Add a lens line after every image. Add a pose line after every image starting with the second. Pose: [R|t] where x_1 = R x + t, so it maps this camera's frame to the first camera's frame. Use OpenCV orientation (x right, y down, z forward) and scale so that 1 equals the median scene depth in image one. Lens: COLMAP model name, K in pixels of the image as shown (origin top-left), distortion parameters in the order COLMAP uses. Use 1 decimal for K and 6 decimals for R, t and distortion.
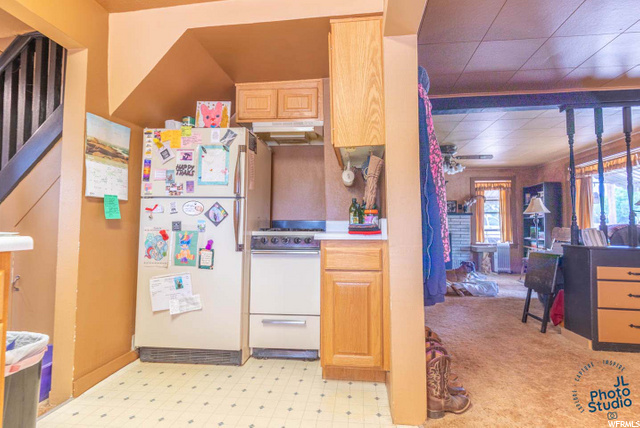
lens RADIAL K [[291.0, 0, 325.7], [0, 291.0, 214.5], [0, 0, 1]] dist [0.004805, -0.000521]
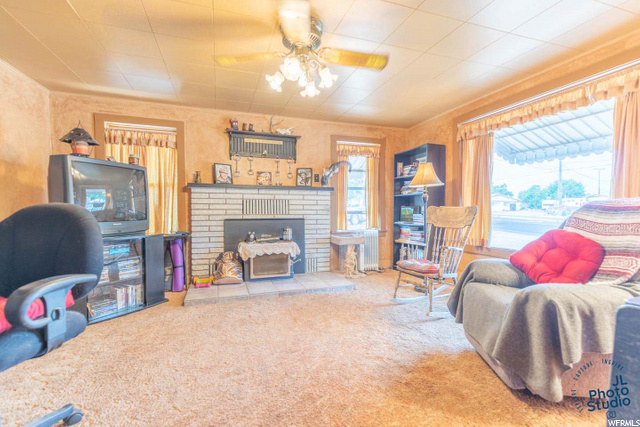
lens RADIAL K [[291.0, 0, 323.3], [0, 291.0, 214.6], [0, 0, 1]] dist [0.004805, -0.000521]
pose [[0.887614, -0.016793, 0.460282, 0.174870], [-0.011303, 0.998240, 0.058216, 0.018475], [-0.460450, -0.056876, 0.885862, 0.419345]]
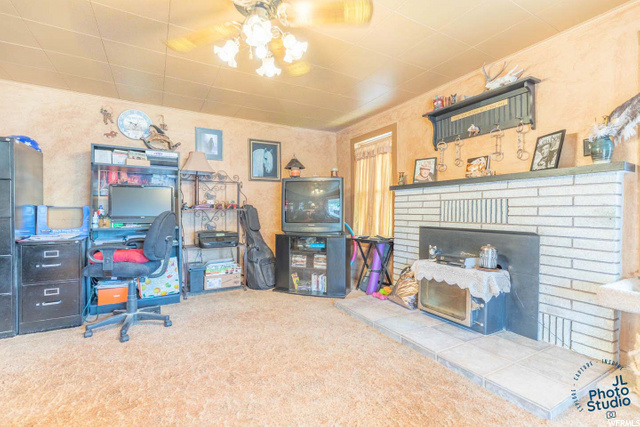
lens RADIAL K [[291.0, 0, 321.7], [0, 291.0, 212.5], [0, 0, 1]] dist [0.004805, -0.000521]
pose [[0.593533, -0.005030, -0.804794, 0.542512], [0.036187, 0.999136, 0.020444, 0.025790], [0.803996, -0.041257, 0.593202, 0.610348]]
